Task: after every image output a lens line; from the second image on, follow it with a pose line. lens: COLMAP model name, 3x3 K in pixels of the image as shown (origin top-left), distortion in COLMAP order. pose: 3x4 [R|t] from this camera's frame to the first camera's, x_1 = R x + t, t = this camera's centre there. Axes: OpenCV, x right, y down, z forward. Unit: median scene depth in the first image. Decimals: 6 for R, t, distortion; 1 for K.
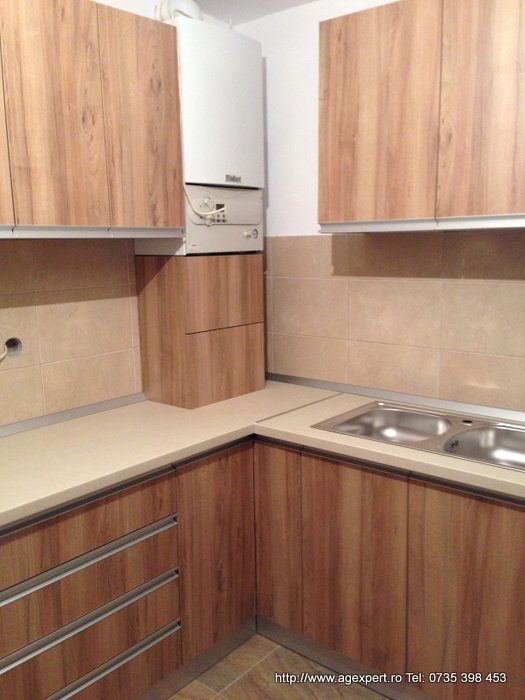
lens RADIAL K [[640.9, 0, 264.1], [0, 640.9, 351.9], [0, 0, 1]] dist [0.129826, -0.209635]
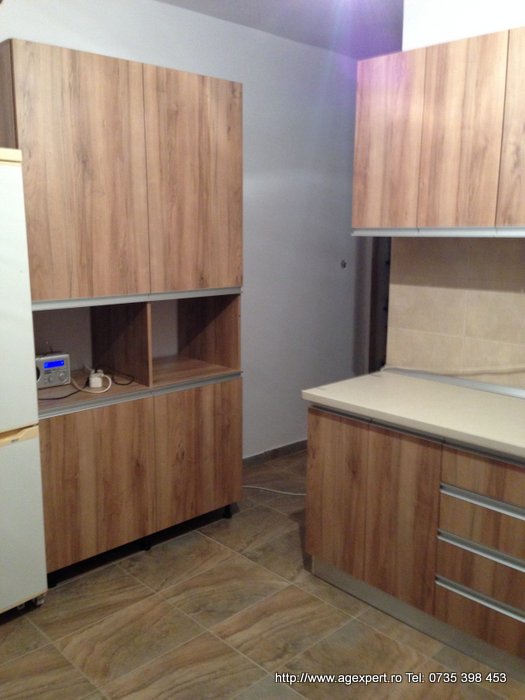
lens RADIAL K [[640.9, 0, 264.1], [0, 640.9, 351.9], [0, 0, 1]] dist [0.129826, -0.209635]
pose [[-0.118519, 0.203634, -0.971847, 0.708571], [-0.171781, 0.959783, 0.222056, -0.115236], [0.977980, 0.193262, -0.078772, 0.475216]]
